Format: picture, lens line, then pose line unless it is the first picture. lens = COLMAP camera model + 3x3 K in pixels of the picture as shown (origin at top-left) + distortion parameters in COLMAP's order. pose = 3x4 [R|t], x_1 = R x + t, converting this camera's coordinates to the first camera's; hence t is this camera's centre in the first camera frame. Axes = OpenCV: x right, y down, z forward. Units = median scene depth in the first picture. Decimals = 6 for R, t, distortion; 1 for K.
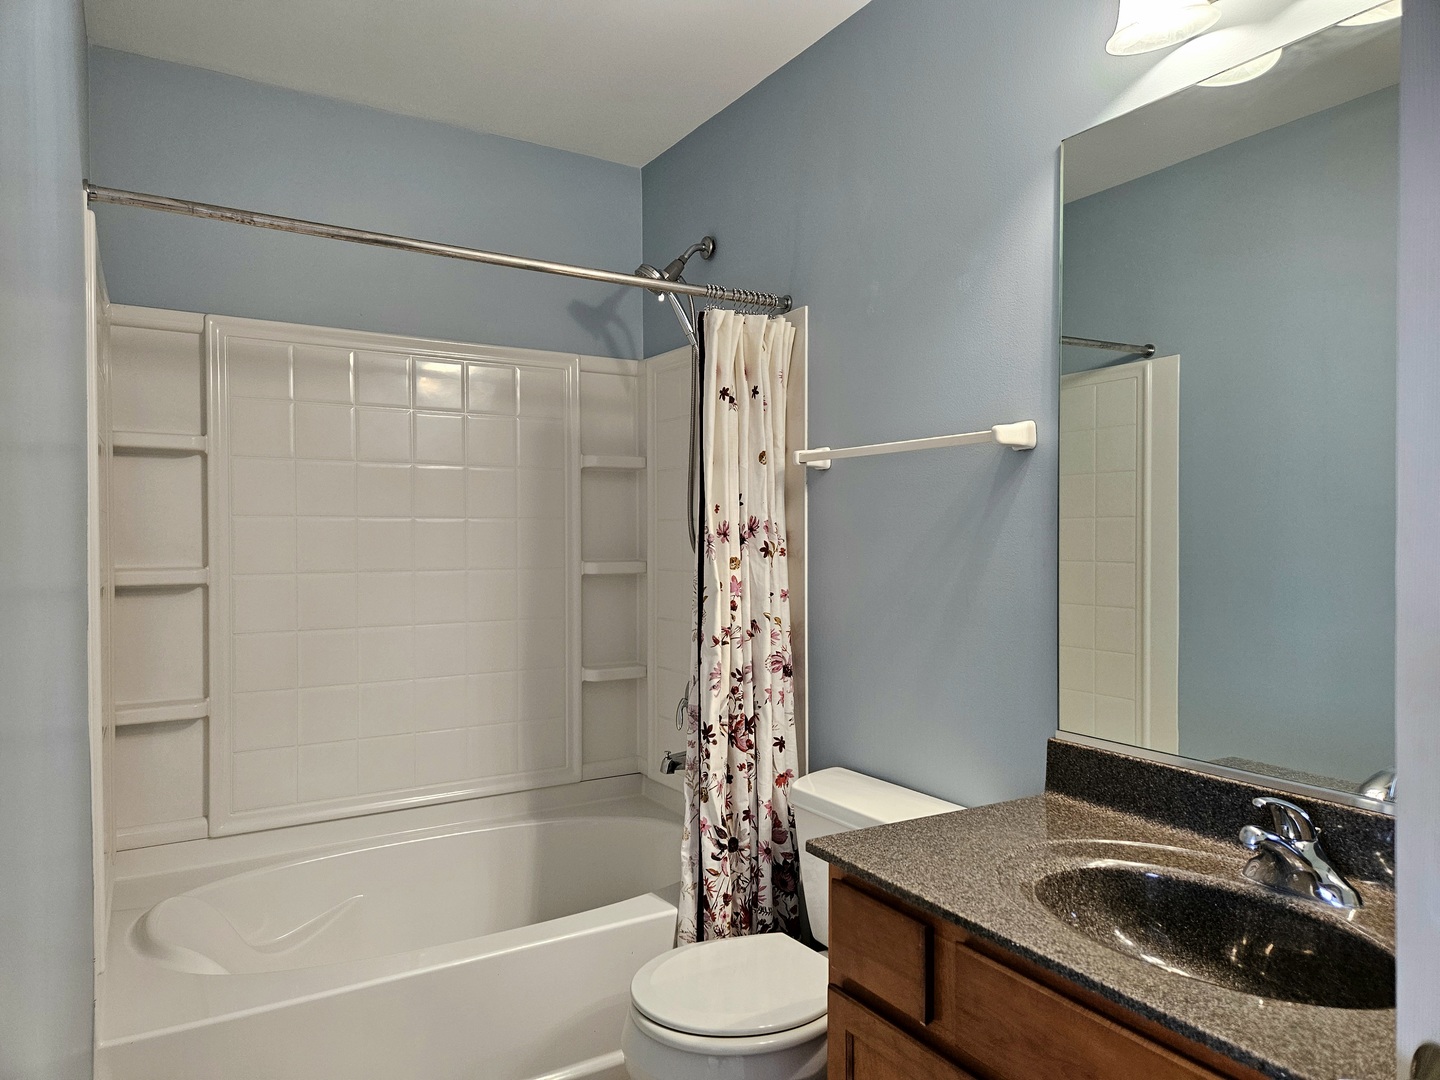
lens RADIAL K [[939.3, 0, 721.2], [0, 939.3, 537.1], [0, 0, 1]] dist [0.008405, -0.001866]
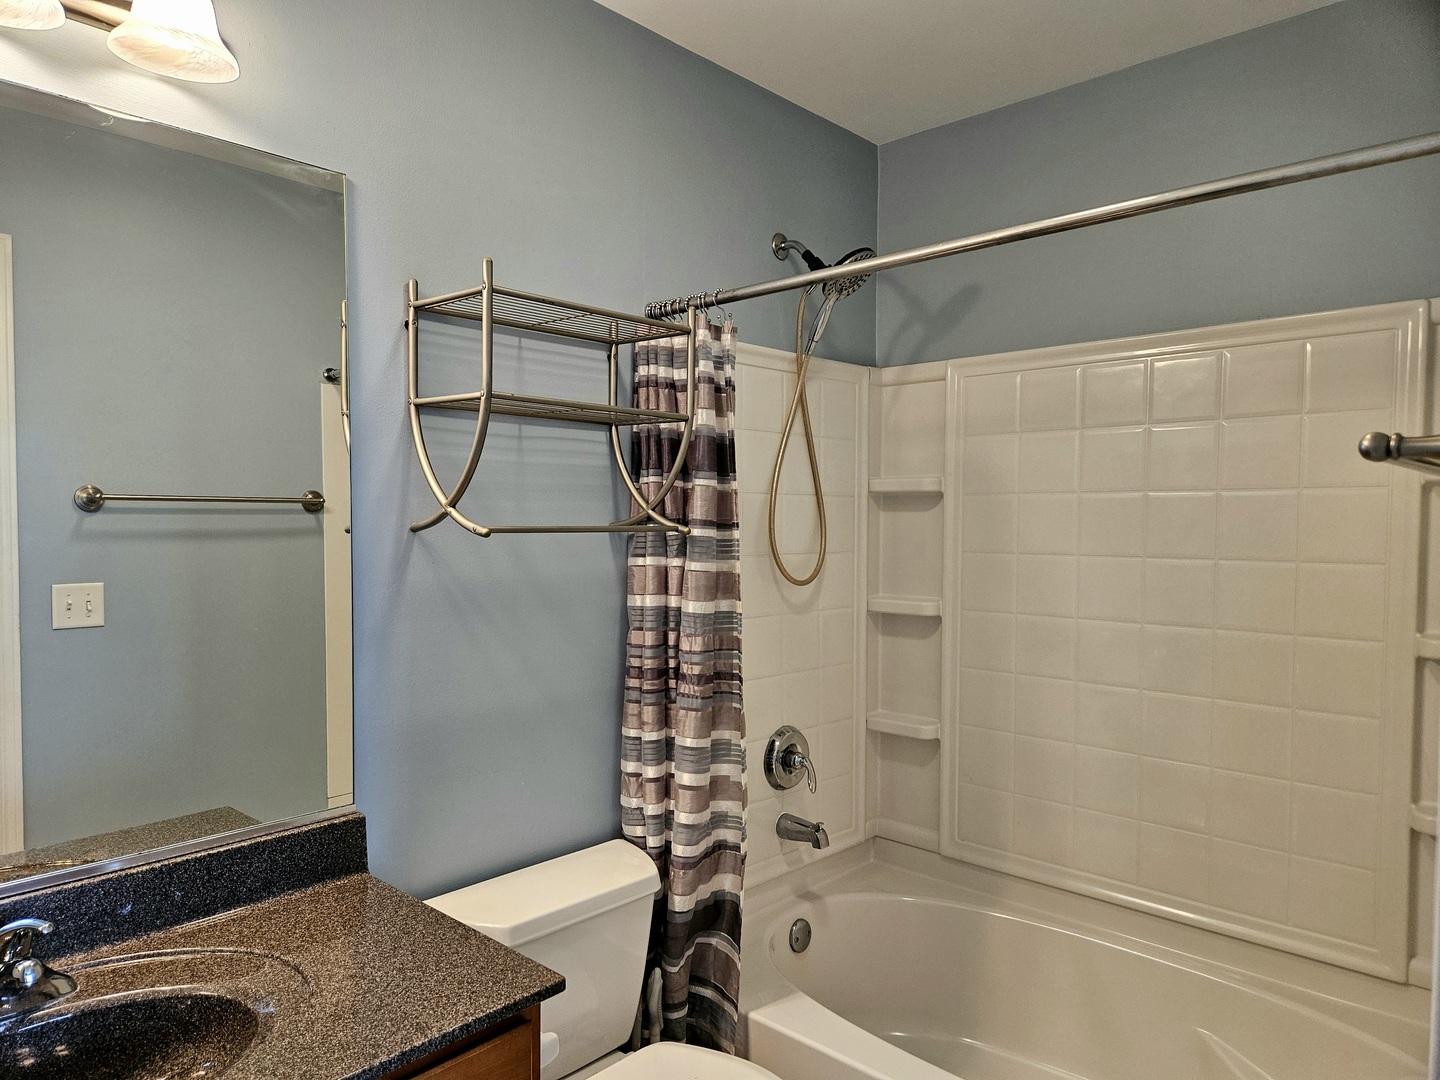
lens RADIAL K [[939.3, 0, 720.5], [0, 939.3, 541.7], [0, 0, 1]] dist [0.008405, -0.001866]
pose [[0.267347, 0.009475, -0.963554, 0.364555], [-0.018795, 0.999813, 0.004617, -0.032414], [0.963417, 0.016876, 0.267475, 0.441788]]
